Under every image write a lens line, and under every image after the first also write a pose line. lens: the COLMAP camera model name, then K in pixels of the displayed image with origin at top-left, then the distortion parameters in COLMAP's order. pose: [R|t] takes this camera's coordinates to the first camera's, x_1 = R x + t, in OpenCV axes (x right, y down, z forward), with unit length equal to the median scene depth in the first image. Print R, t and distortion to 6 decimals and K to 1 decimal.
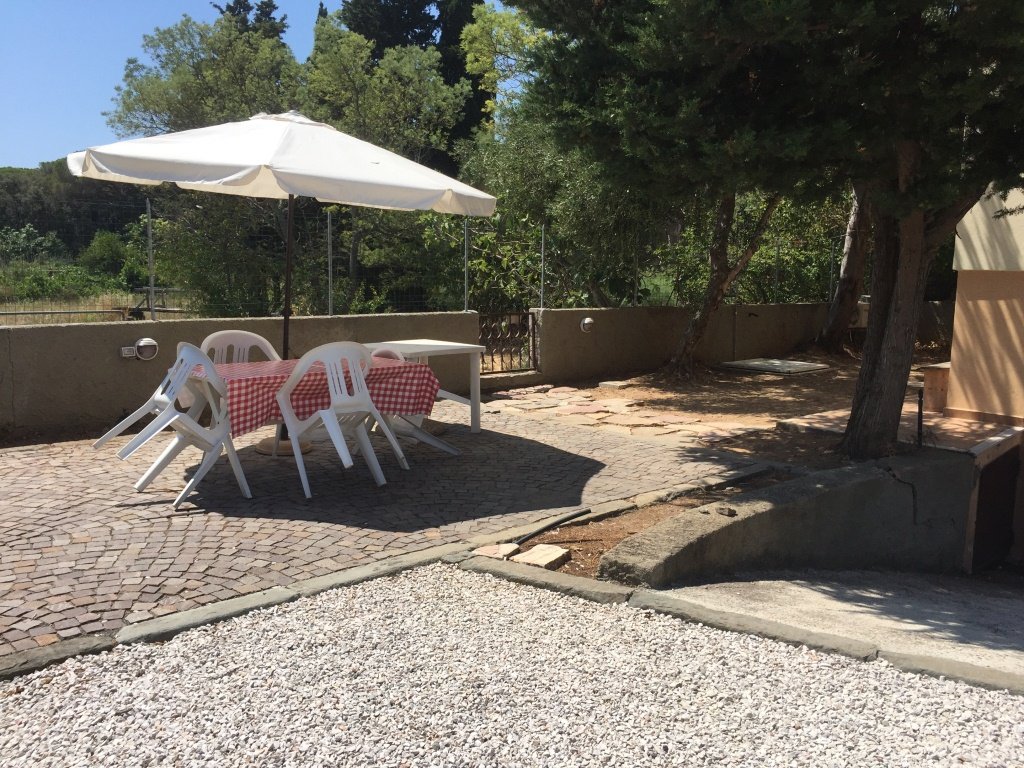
lens RADIAL K [[873.4, 0, 512.0], [0, 873.4, 384.0], [0, 0, 1]] dist [0.052990, -0.008142]
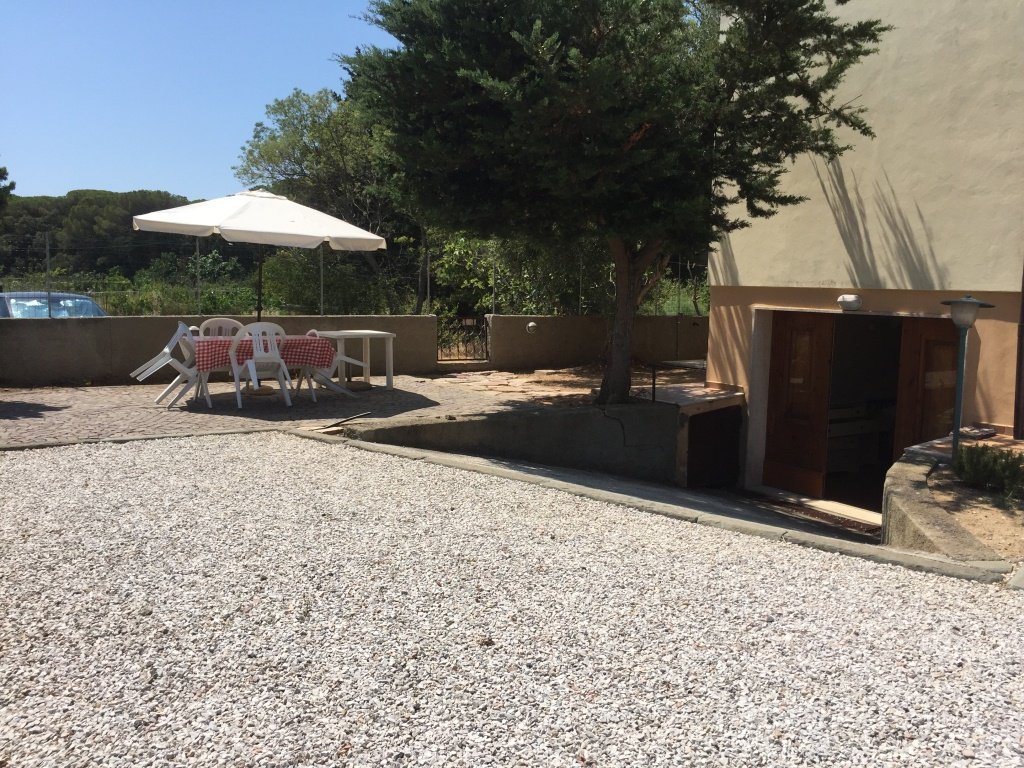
lens RADIAL K [[873.4, 0, 512.0], [0, 873.4, 384.0], [0, 0, 1]] dist [0.052990, -0.008142]
pose [[0.984131, 0.022809, -0.175973, 0.435952], [-0.027250, 0.999367, -0.022861, 0.073377], [0.175340, 0.027293, 0.984130, -0.464597]]
